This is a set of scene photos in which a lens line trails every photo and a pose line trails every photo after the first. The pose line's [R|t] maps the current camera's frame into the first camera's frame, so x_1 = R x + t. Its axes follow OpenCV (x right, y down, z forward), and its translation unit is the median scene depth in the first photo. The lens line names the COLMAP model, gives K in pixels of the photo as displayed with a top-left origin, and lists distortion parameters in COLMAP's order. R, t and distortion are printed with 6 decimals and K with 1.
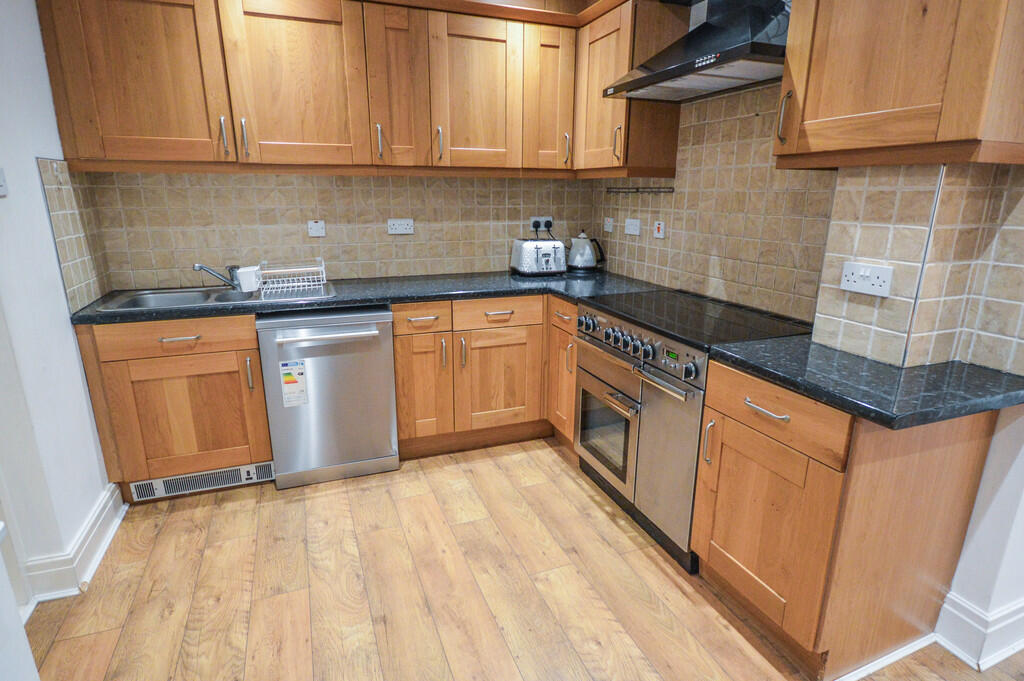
lens RADIAL K [[538.0, 0, 514.4], [0, 538.0, 340.1], [0, 0, 1]] dist [-0.005371, -0.003067]
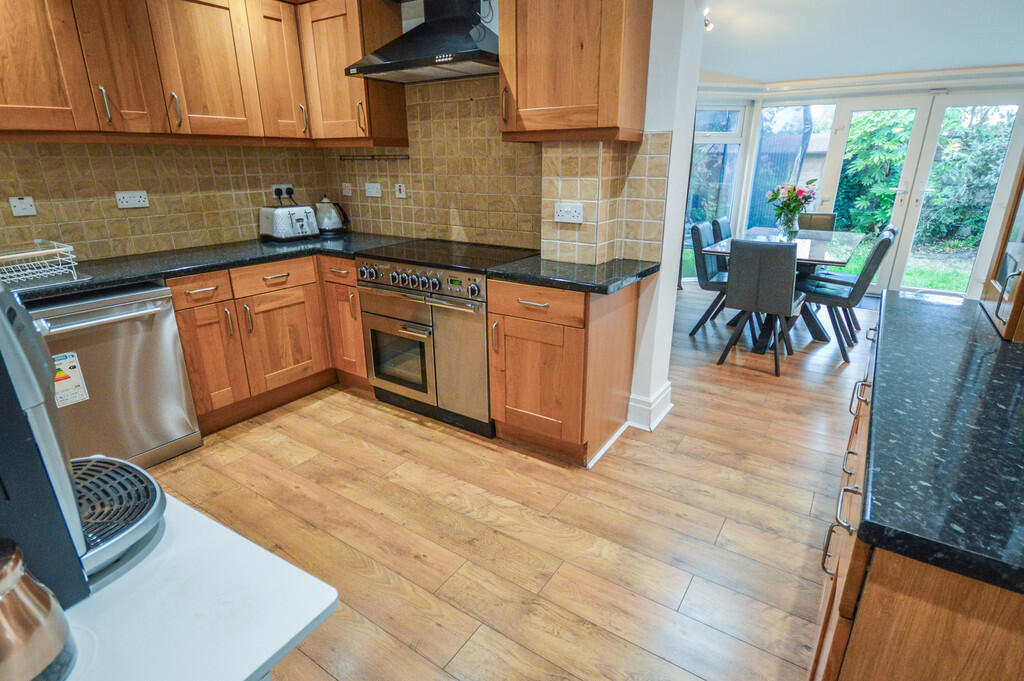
lens RADIAL K [[538.0, 0, 506.4], [0, 538.0, 342.6], [0, 0, 1]] dist [-0.005371, -0.003067]
pose [[0.820938, -0.190478, 0.538311, -0.290207], [0.157687, 0.981687, 0.106887, 0.042410], [-0.548812, -0.002863, 0.835941, -0.157219]]
